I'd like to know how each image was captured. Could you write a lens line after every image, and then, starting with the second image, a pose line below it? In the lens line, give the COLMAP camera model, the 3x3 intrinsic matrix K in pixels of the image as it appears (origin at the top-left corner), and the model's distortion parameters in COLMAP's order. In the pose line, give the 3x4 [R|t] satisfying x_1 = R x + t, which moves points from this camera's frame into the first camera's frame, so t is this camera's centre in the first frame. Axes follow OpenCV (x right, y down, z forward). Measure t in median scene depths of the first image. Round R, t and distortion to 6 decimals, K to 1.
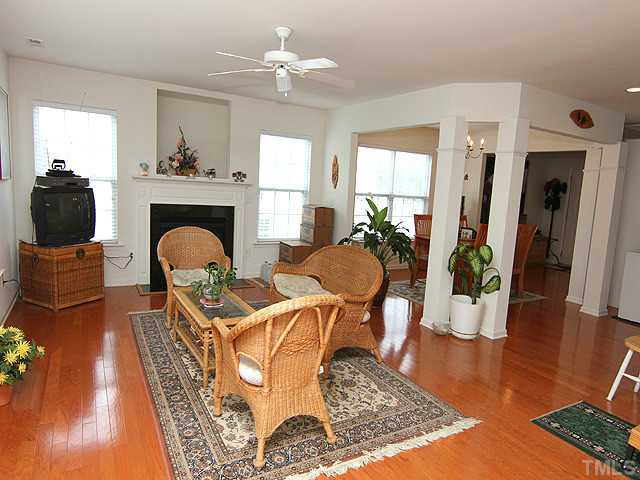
lens RADIAL K [[411.3, 0, 320.9], [0, 411.3, 238.2], [0, 0, 1]] dist [-0.005520, 0.002129]
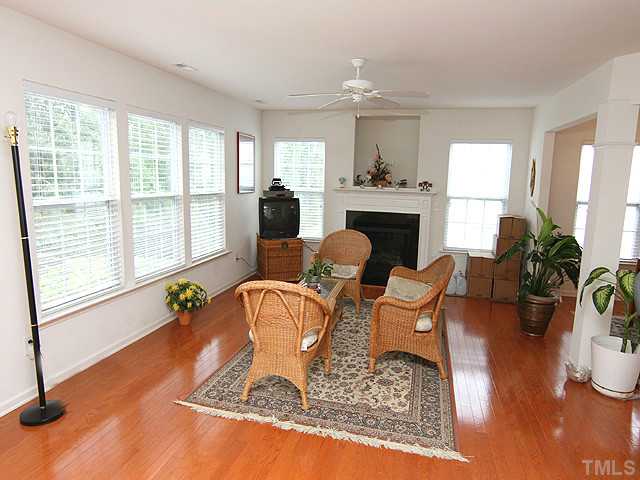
lens RADIAL K [[411.3, 0, 318.2], [0, 411.3, 241.2], [0, 0, 1]] dist [-0.005520, 0.002129]
pose [[0.715021, 0.065804, -0.695999, 0.633688], [-0.075588, 0.997001, 0.016609, -0.011313], [0.695004, 0.040734, 0.717851, 0.108706]]
